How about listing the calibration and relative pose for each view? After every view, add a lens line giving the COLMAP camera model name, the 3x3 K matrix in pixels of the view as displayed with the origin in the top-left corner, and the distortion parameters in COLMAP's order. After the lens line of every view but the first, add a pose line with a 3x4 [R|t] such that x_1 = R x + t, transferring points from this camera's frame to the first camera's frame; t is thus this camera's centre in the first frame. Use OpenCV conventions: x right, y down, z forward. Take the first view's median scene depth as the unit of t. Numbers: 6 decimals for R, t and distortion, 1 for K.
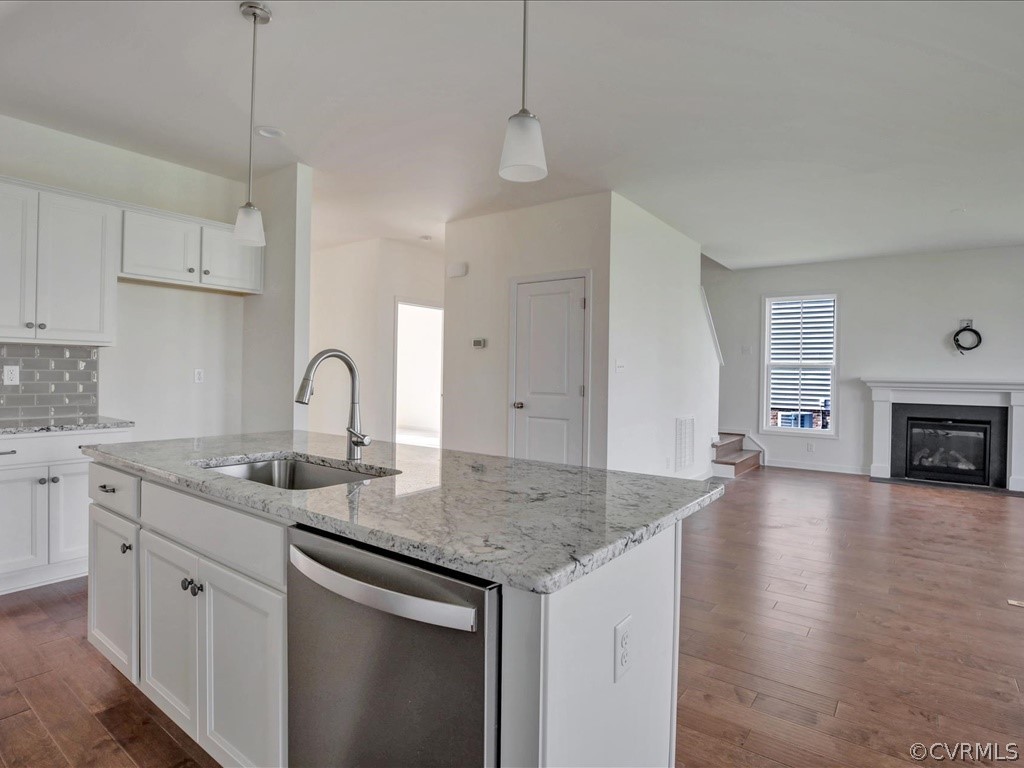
lens RADIAL K [[537.1, 0, 502.6], [0, 537.1, 372.9], [0, 0, 1]] dist [0.015009, 0.000111]
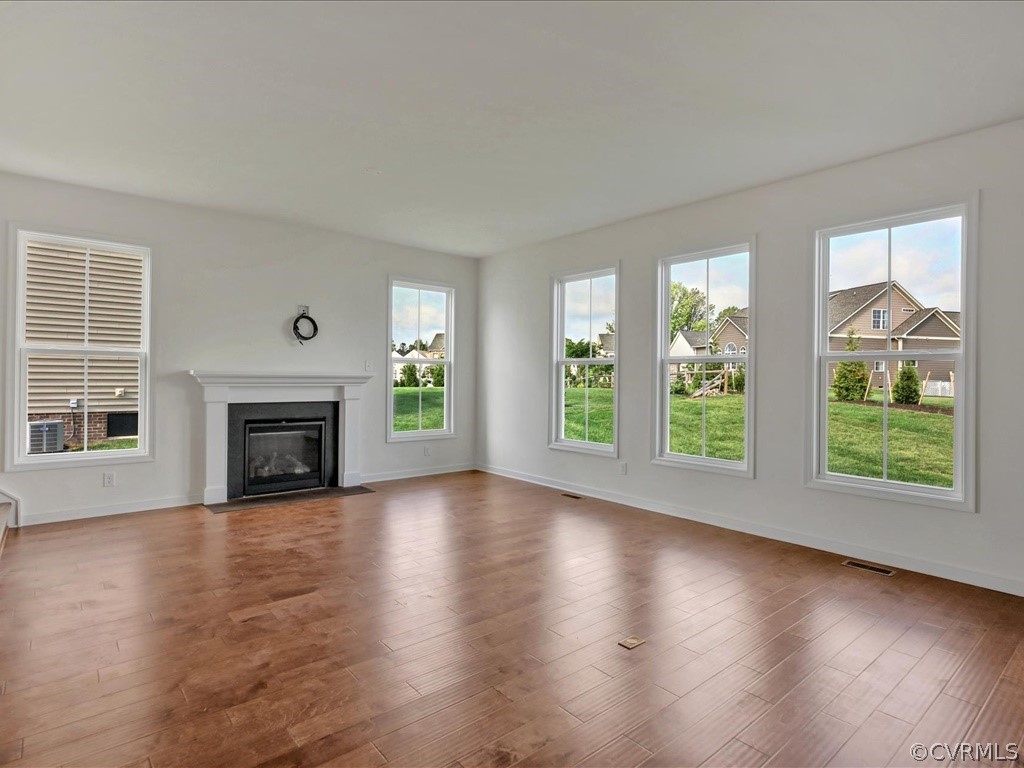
lens RADIAL K [[537.1, 0, 502.6], [0, 537.1, 372.9], [0, 0, 1]] dist [0.015009, 0.000111]
pose [[0.244187, -0.015013, 0.969612, 0.071681], [-0.013489, 0.999731, 0.018876, -0.008395], [-0.969634, -0.017688, 0.243919, 0.445642]]
